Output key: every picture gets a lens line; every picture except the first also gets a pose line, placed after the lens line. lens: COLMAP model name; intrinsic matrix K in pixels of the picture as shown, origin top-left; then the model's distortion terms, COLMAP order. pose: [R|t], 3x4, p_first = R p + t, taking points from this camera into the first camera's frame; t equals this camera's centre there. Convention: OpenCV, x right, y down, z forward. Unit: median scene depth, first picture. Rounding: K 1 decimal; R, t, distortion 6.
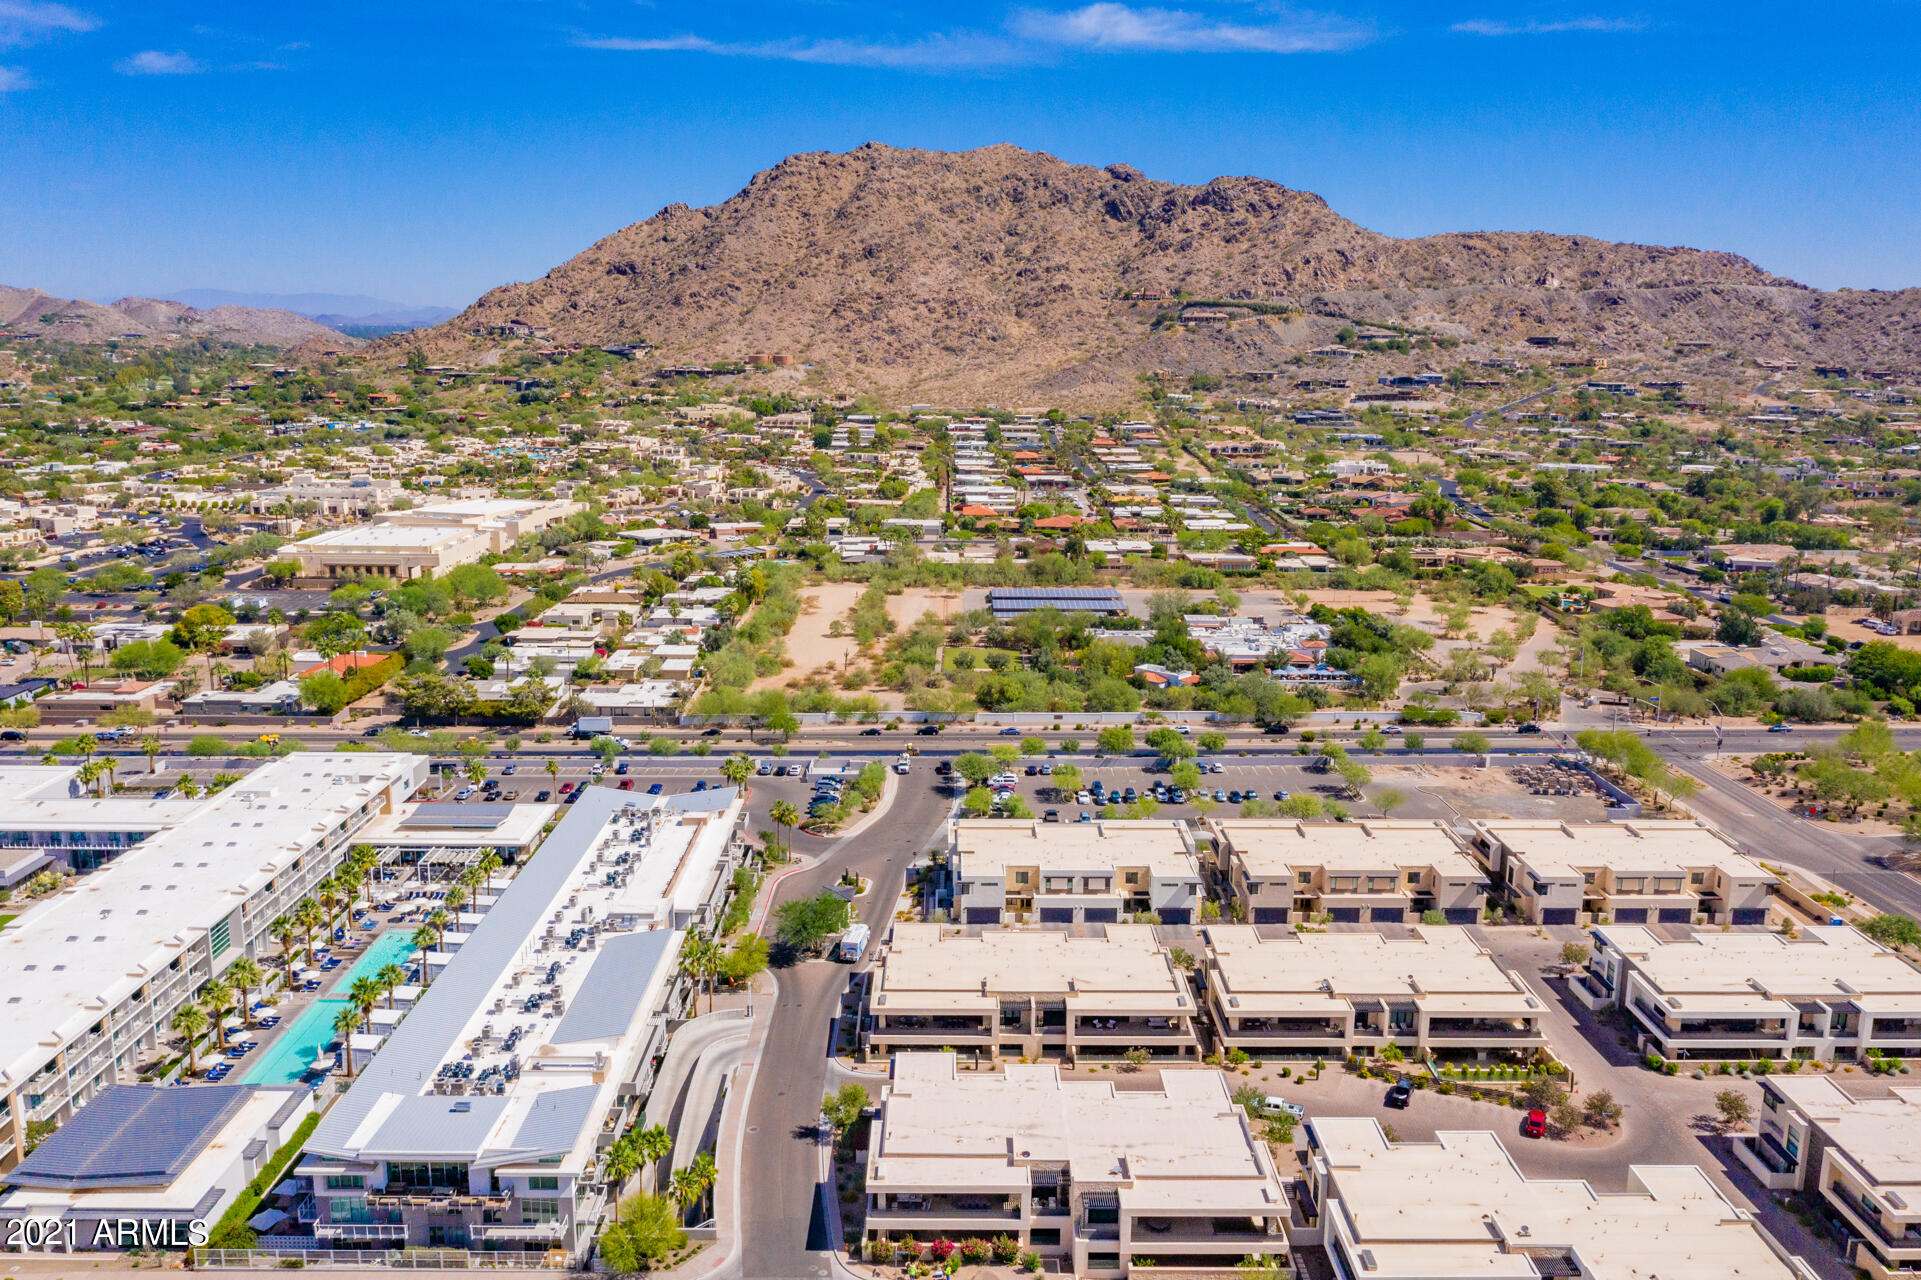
lens RADIAL K [[1517.2, 0, 960.5], [0, 1517.2, 640.0], [0, 0, 1]] dist [-0.009466, 0.002651]
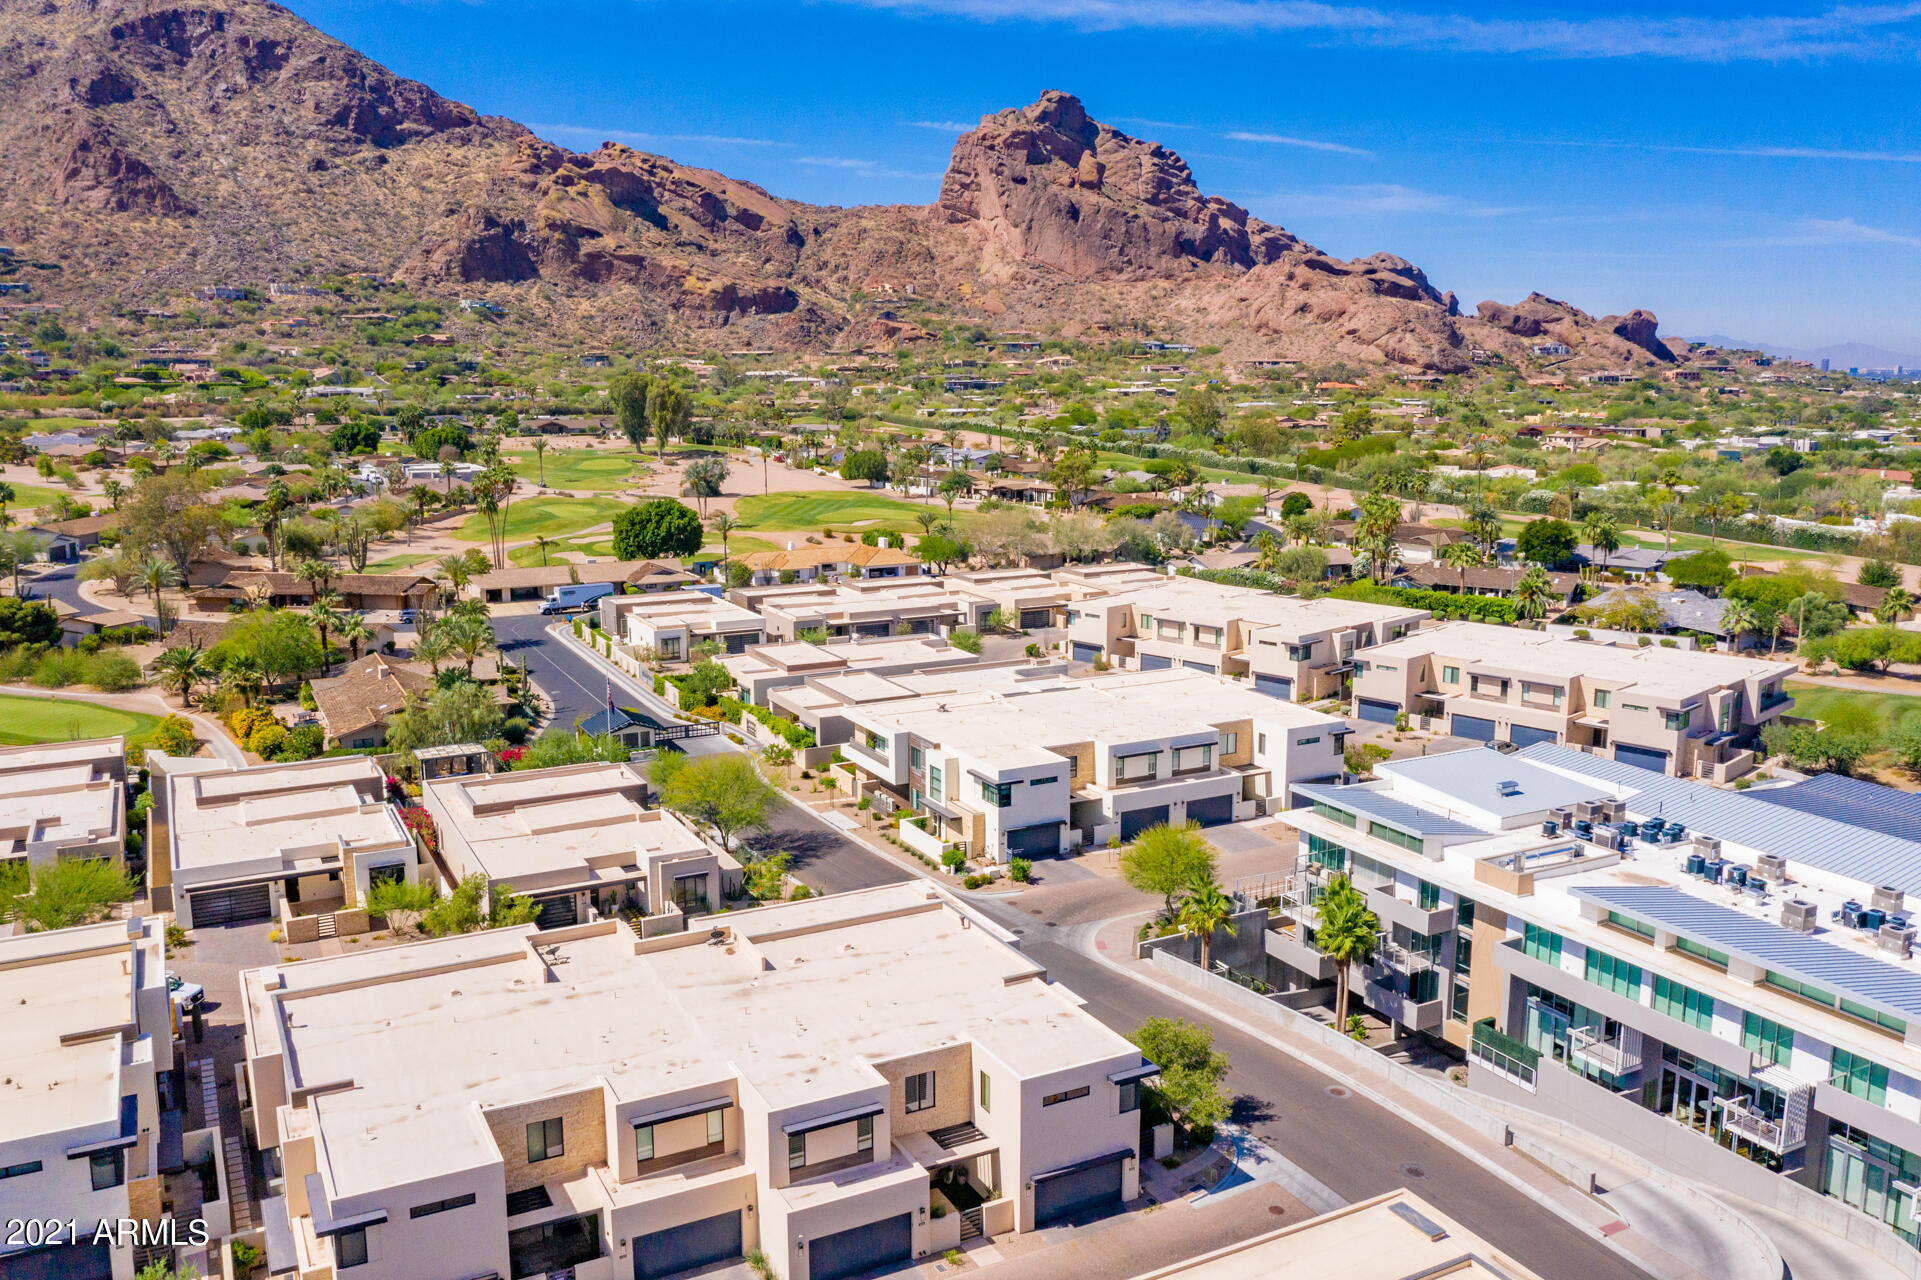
lens RADIAL K [[1516.4, 0, 960.5], [0, 1516.4, 640.0], [0, 0, 1]] dist [-0.009328, 0.010971]
pose [[-0.888443, 0.074372, -0.452921, 0.026738], [-0.100210, 0.931548, 0.349536, 0.003125], [0.447914, 0.355930, -0.820175, 0.184202]]
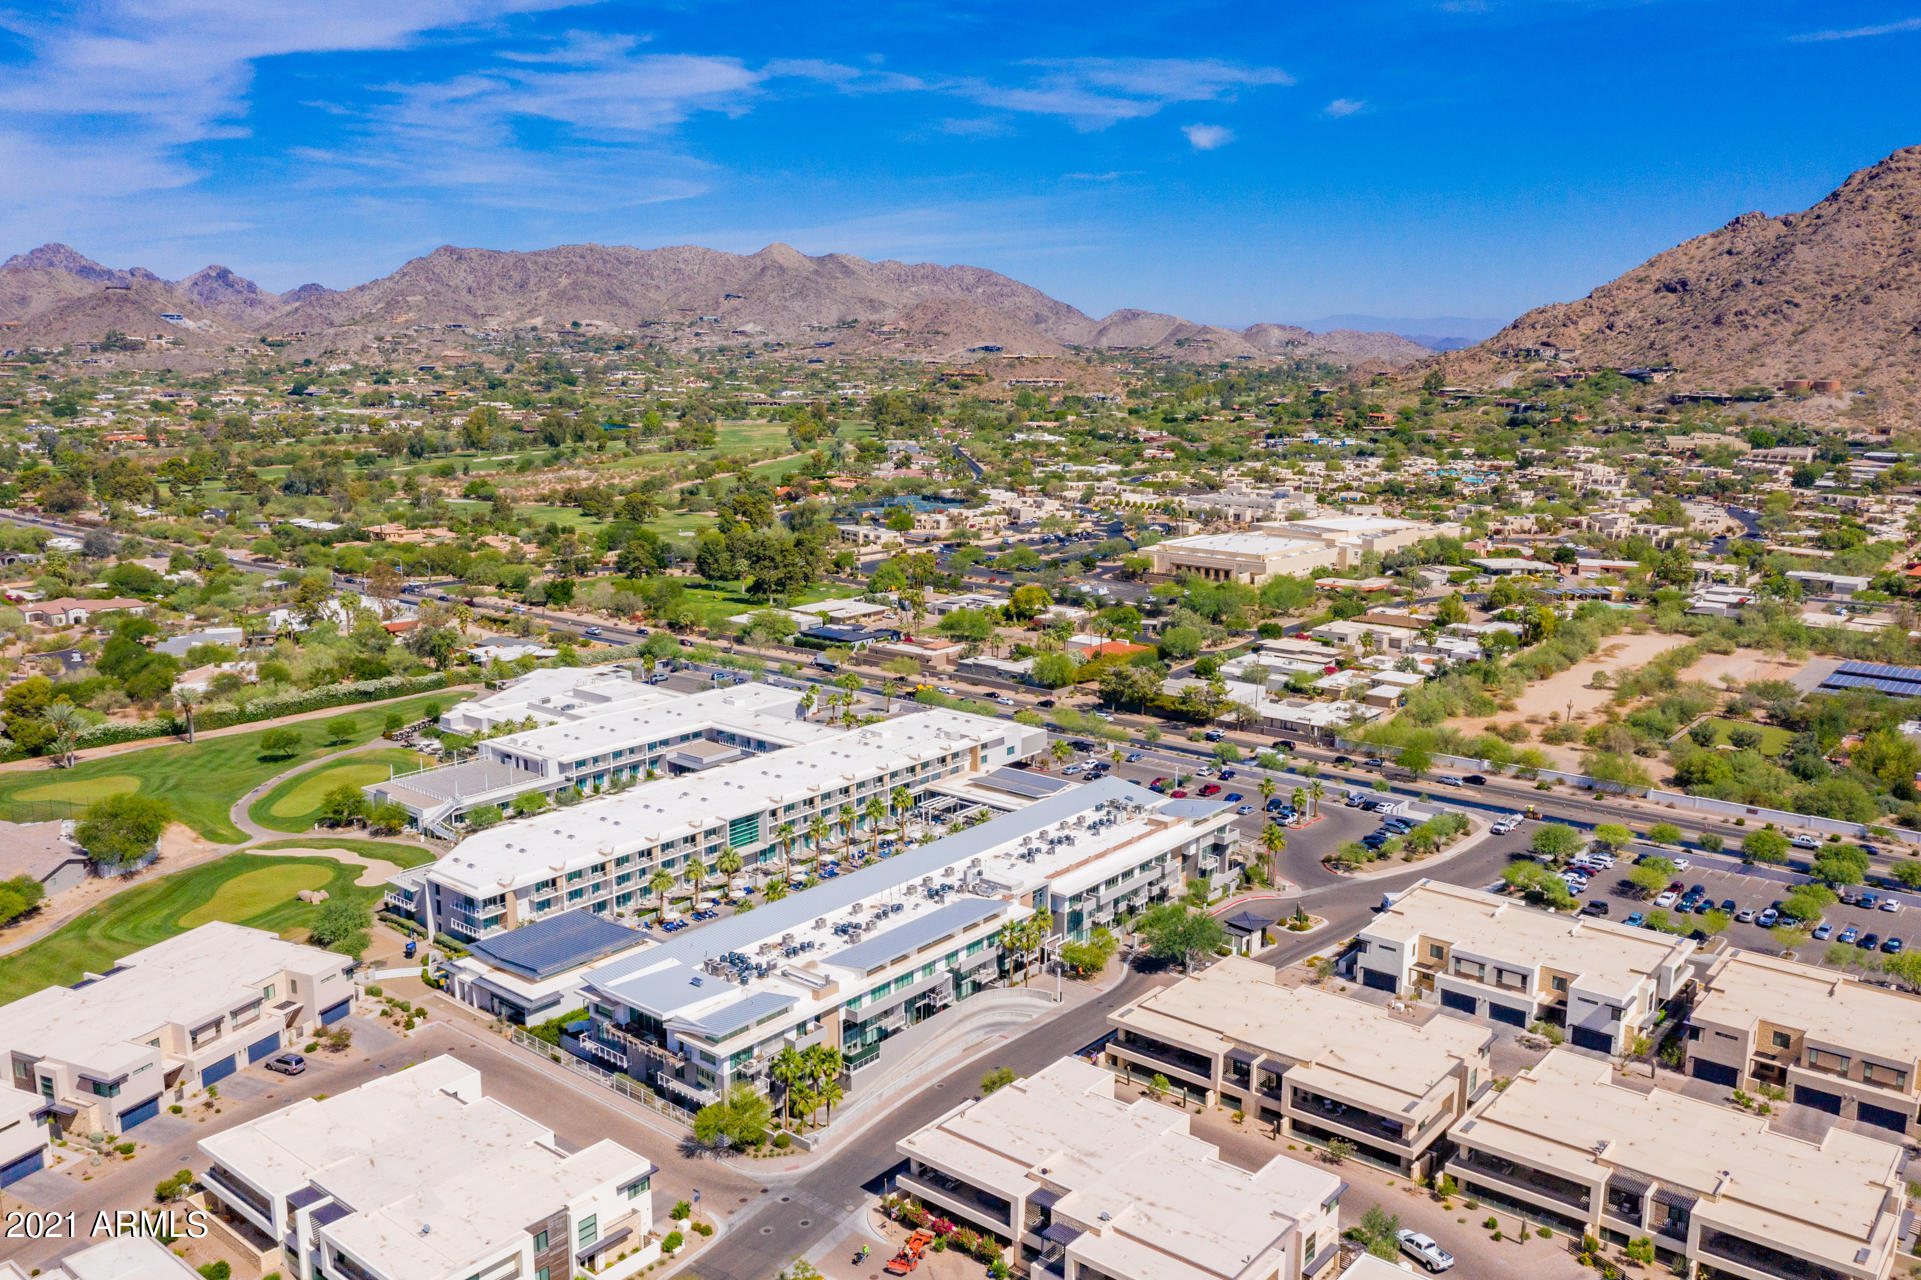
lens RADIAL K [[1523.9, 0, 960.5], [0, 1523.9, 640.0], [0, 0, 1]] dist [-0.009678, 0.004883]
pose [[0.766160, 0.117291, -0.631856, 0.074028], [-0.126880, 0.991458, 0.030195, -0.003778], [0.630000, 0.057036, 0.774498, 0.021302]]
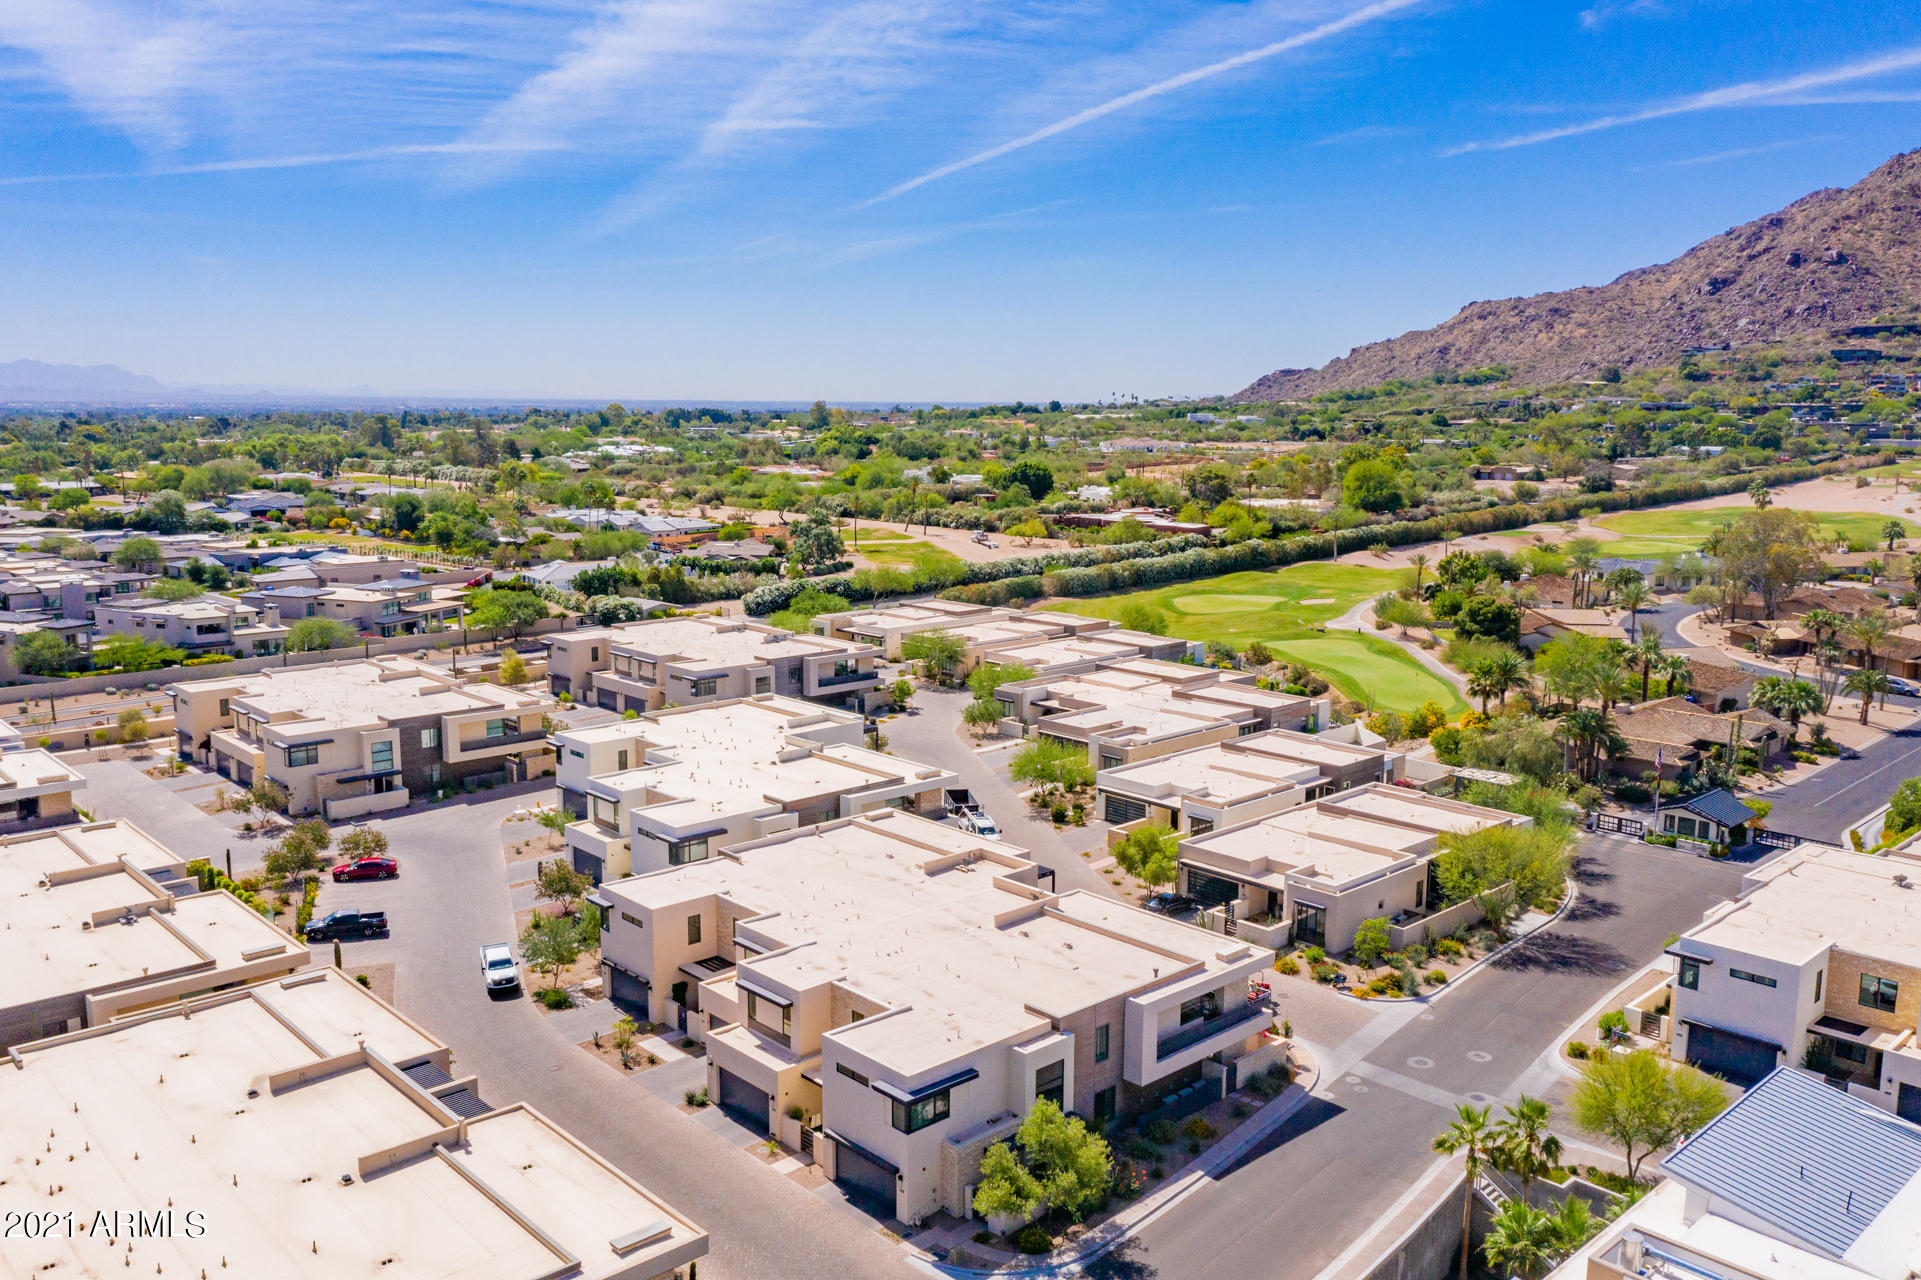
lens RADIAL K [[1512.4, 0, 962.7], [0, 1512.4, 640.0], [0, 0, 1]] dist [-0.008415, 0.004346]
pose [[-0.671106, -0.124201, 0.730884, -0.049929], [0.143538, 0.945444, 0.292459, 0.004940], [-0.727334, 0.301181, -0.616665, 0.173980]]
